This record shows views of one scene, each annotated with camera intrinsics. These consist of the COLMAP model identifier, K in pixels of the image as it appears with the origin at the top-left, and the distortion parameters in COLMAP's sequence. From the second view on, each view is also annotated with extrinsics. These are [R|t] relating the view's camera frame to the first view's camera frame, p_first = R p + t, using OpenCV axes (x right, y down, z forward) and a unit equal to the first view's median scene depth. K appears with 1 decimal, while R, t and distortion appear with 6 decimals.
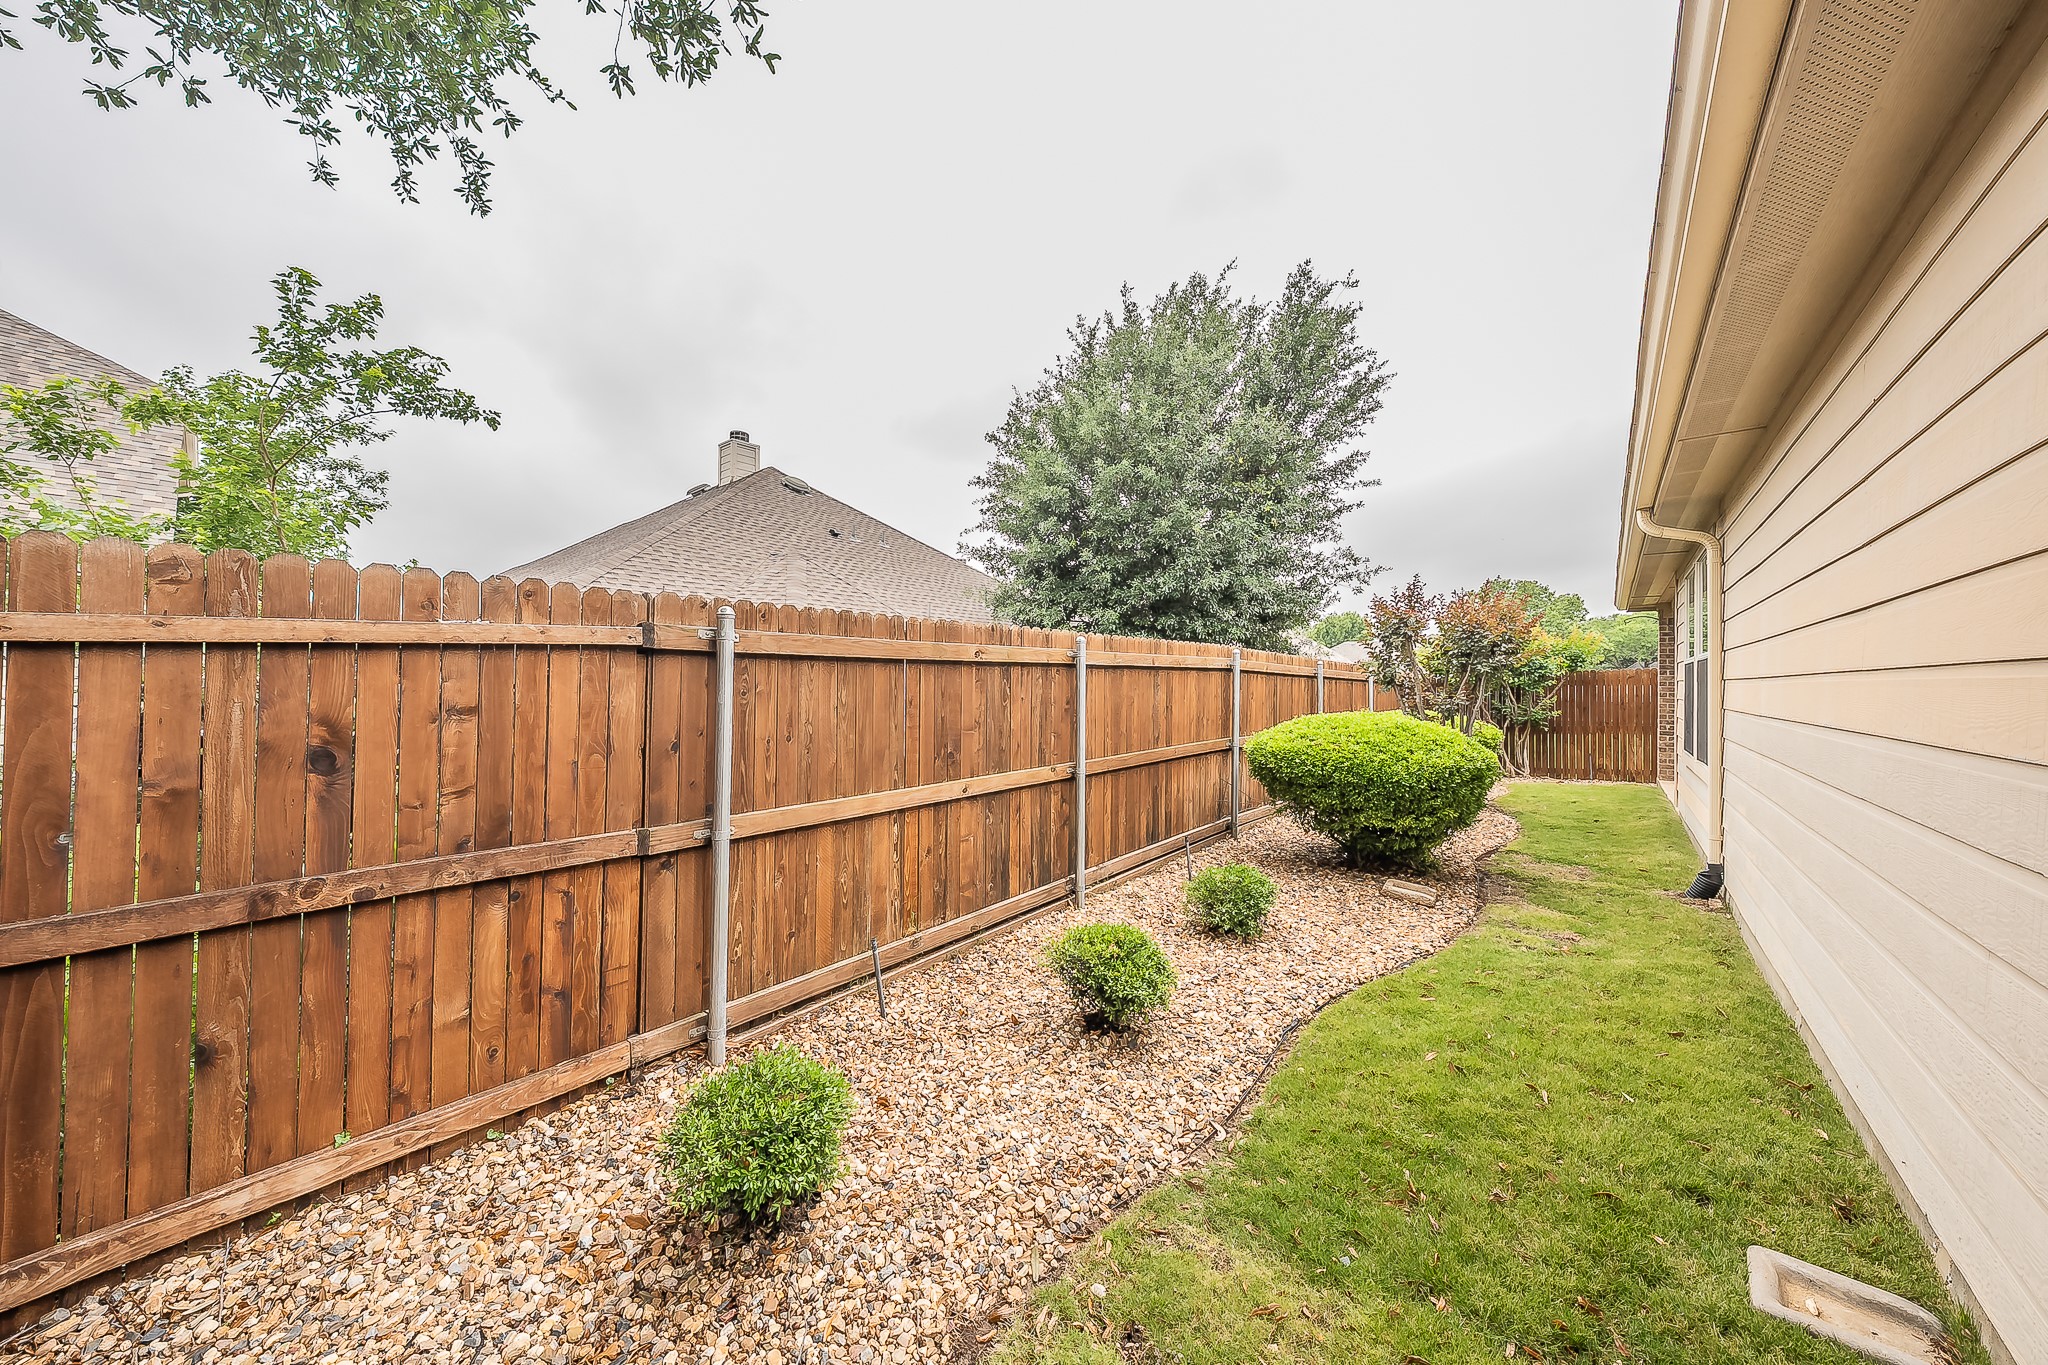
lens RADIAL K [[708.6, 0, 1021.5], [0, 708.6, 676.4], [0, 0, 1]] dist [0.000371, 0.000292]
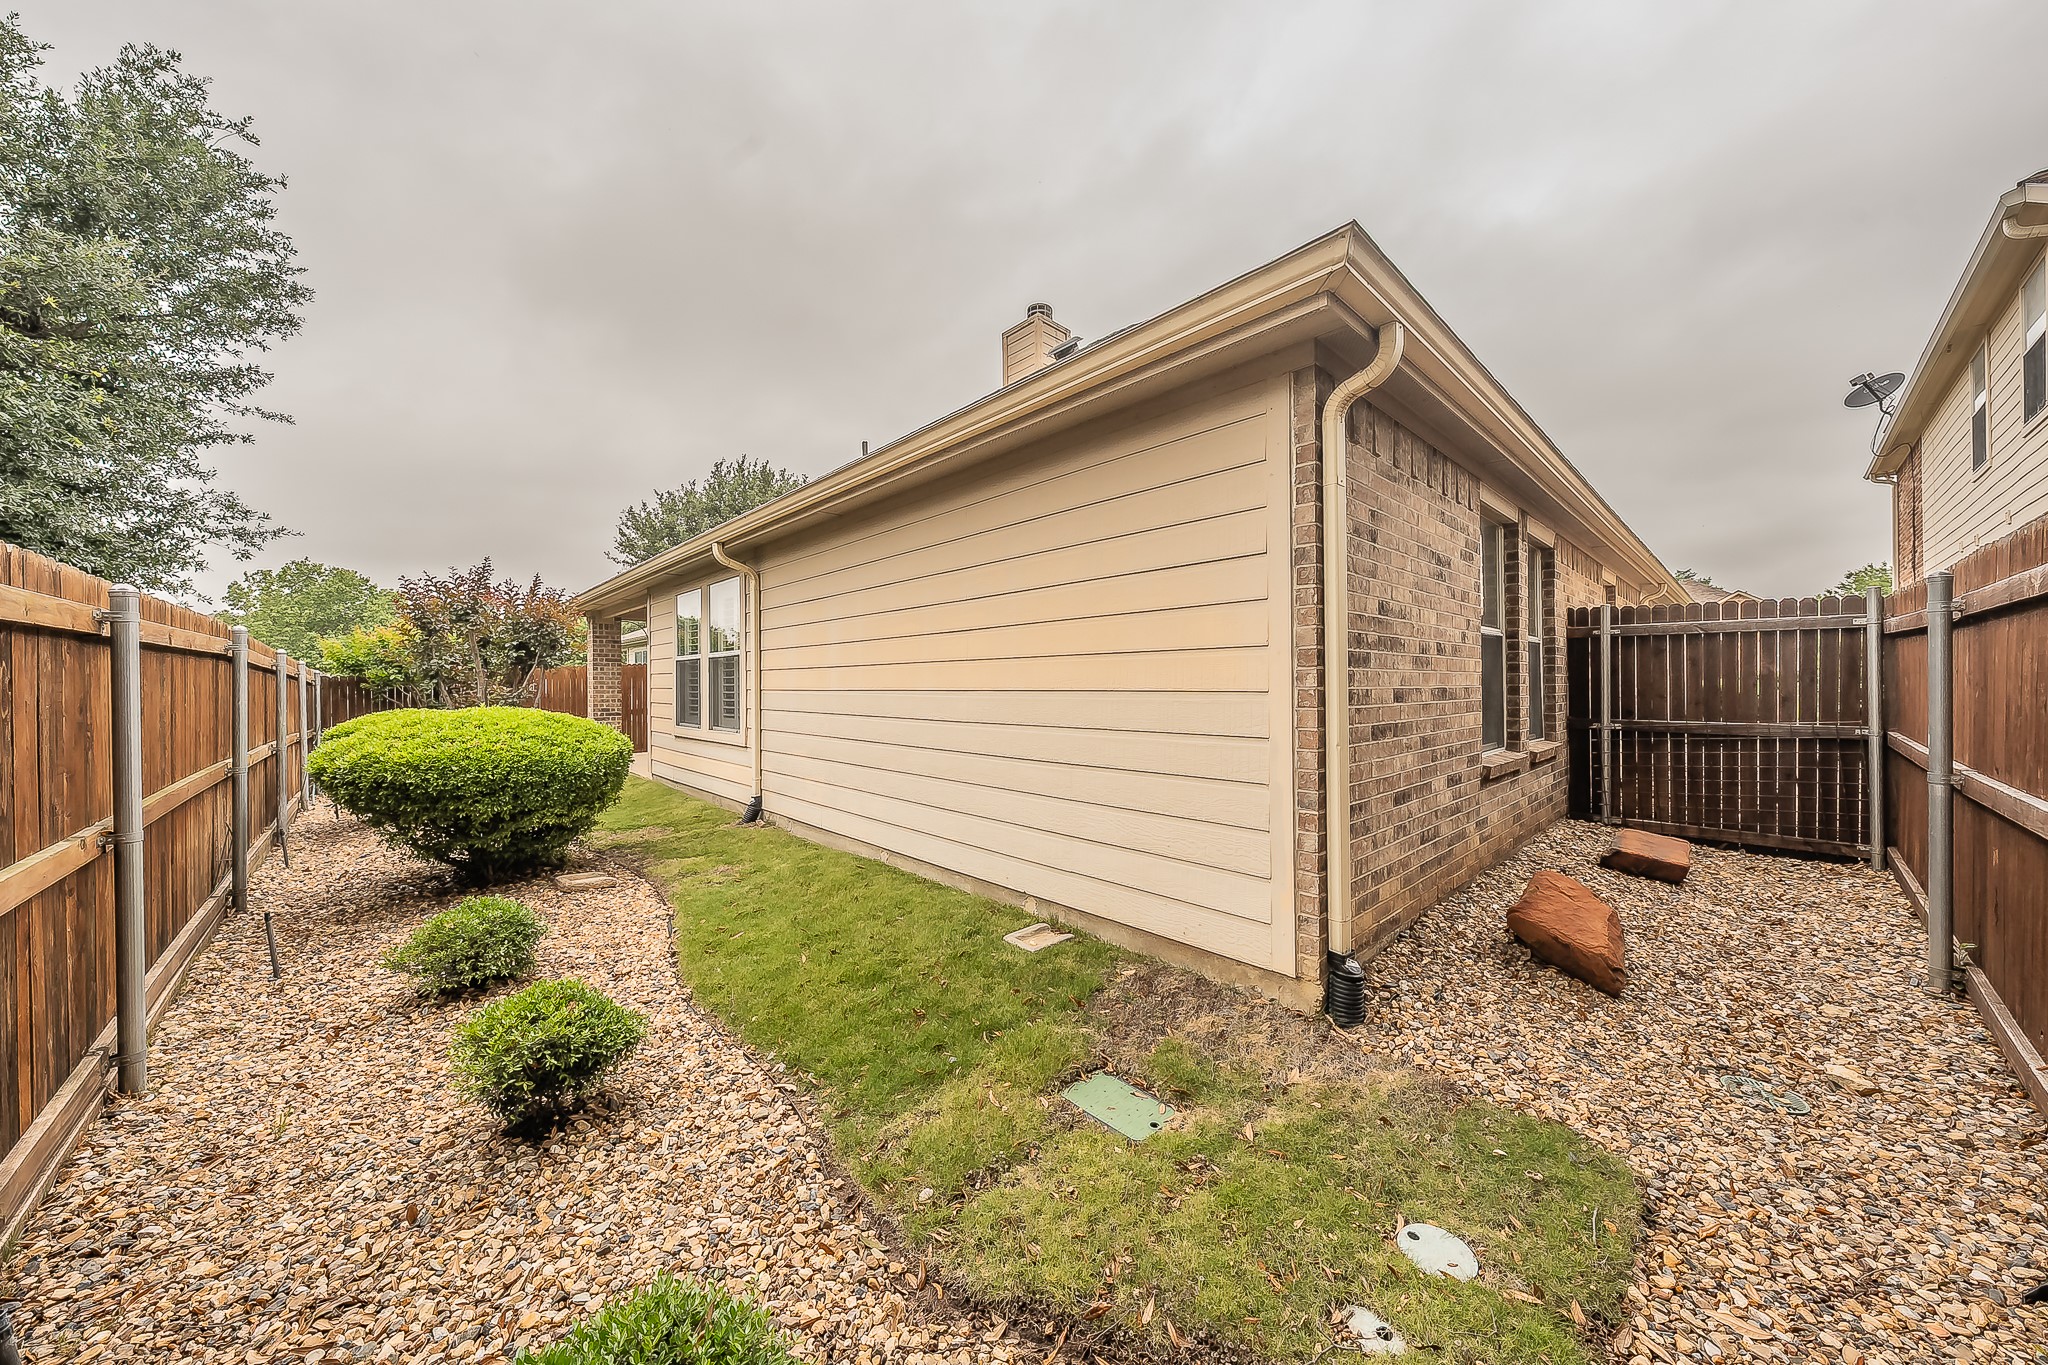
lens RADIAL K [[708.6, 0, 1022.2], [0, 708.6, 677.2], [0, 0, 1]] dist [0.000371, 0.000292]
pose [[0.100554, -0.006005, 0.994913, -0.428427], [0.006794, 0.999963, 0.005348, 0.016218], [-0.994908, 0.006222, 0.100591, 0.314054]]
